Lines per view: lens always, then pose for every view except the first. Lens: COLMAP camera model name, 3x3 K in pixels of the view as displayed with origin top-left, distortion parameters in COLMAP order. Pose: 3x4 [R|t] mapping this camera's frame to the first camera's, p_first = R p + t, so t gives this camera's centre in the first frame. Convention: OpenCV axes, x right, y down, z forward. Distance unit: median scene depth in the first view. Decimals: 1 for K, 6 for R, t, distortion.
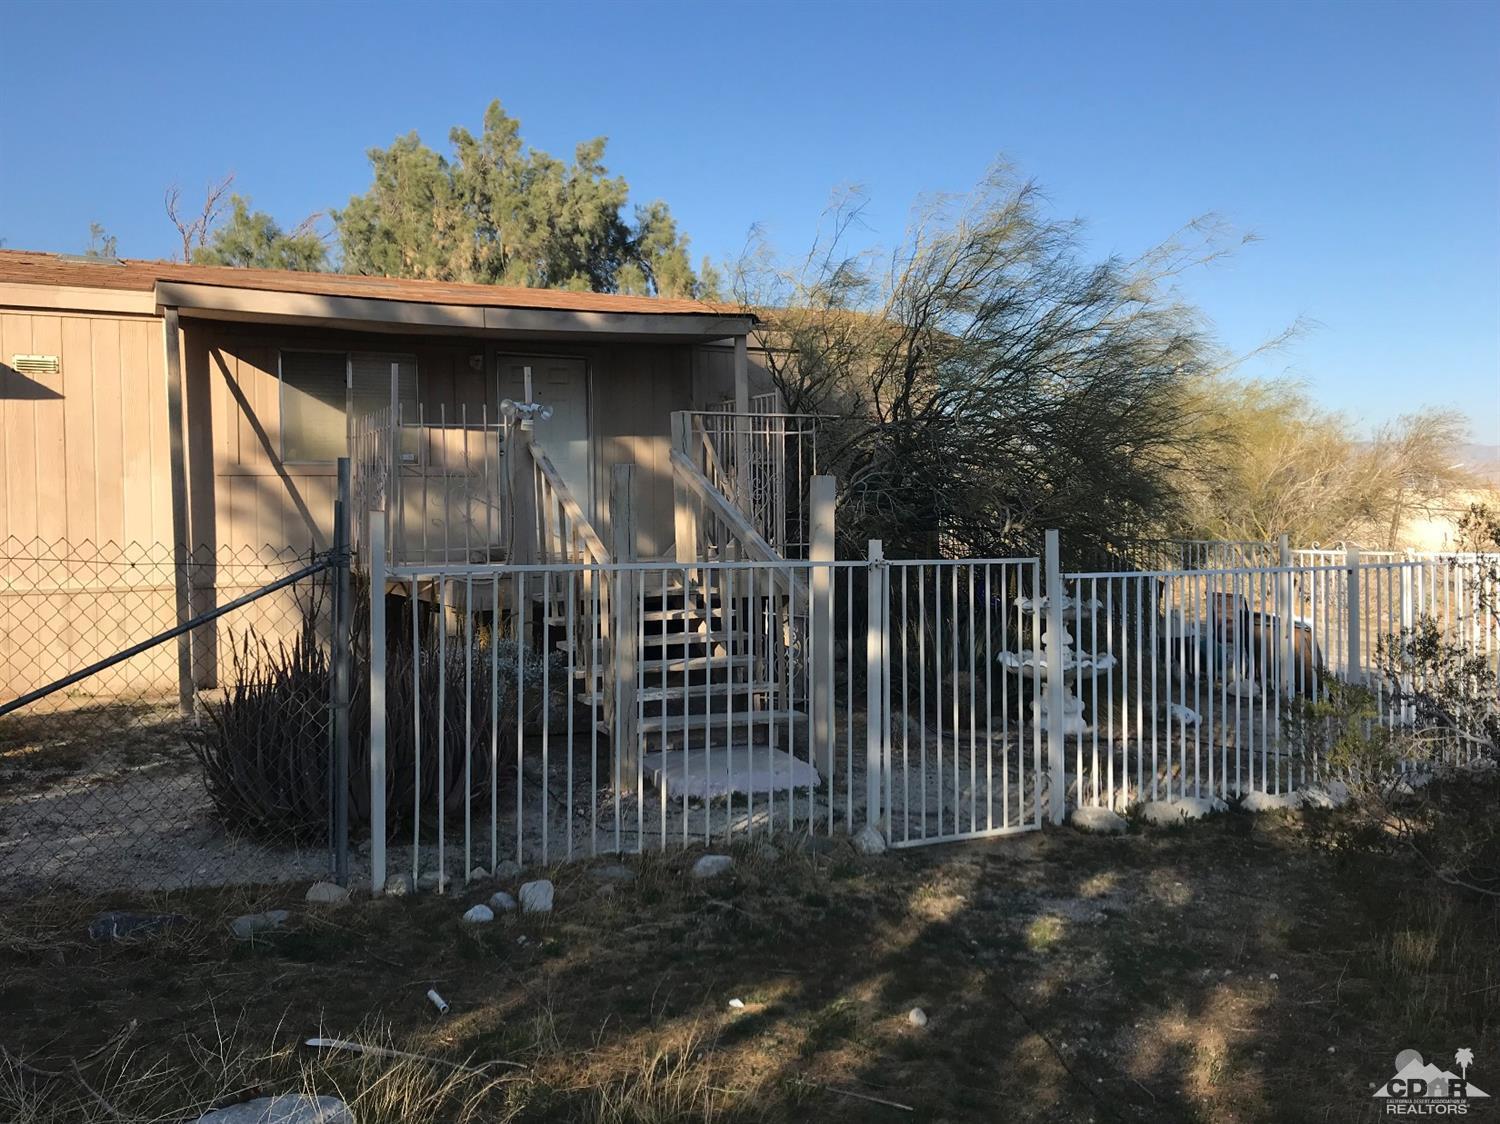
lens RADIAL K [[1223.9, 0, 747.3], [0, 1223.9, 495.4], [0, 0, 1]] dist [0.087163, -0.114330]
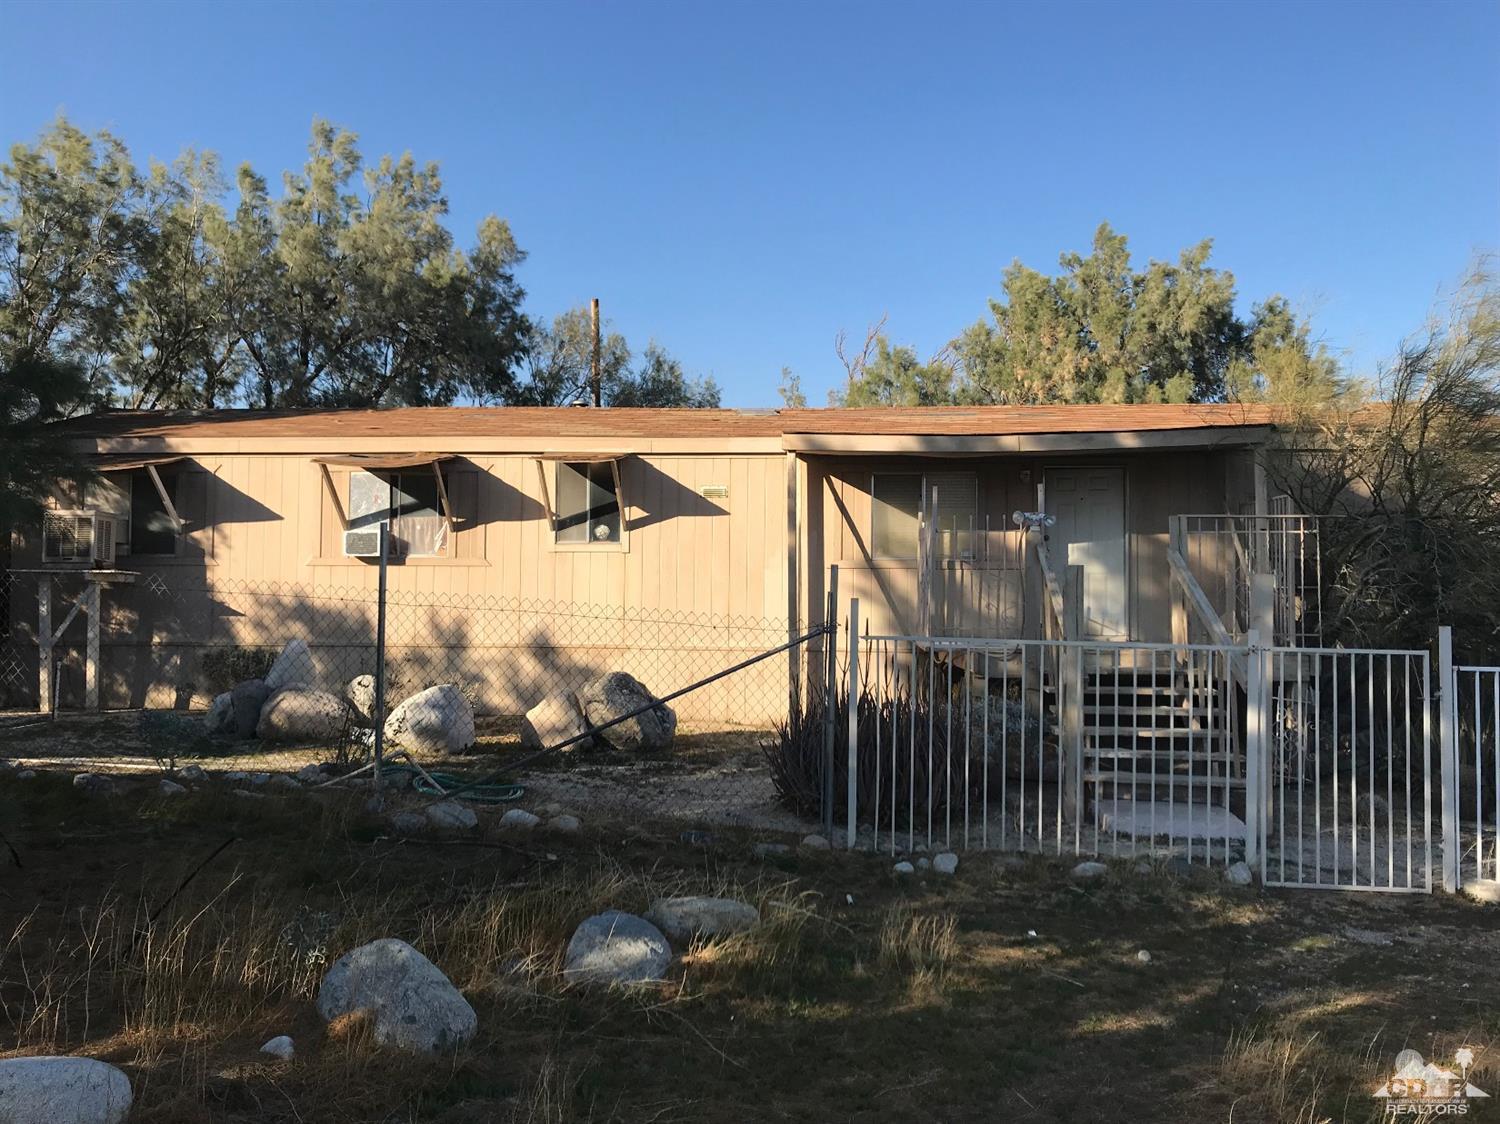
lens RADIAL K [[1217.9, 0, 750.0], [0, 1217.9, 562.0], [0, 0, 1]] dist [0.002837, 0.003874]
pose [[0.858546, 0.001058, -0.512735, 0.217096], [-0.008702, 0.999884, -0.012508, -0.008937], [0.512662, 0.015200, 0.858456, -0.215531]]
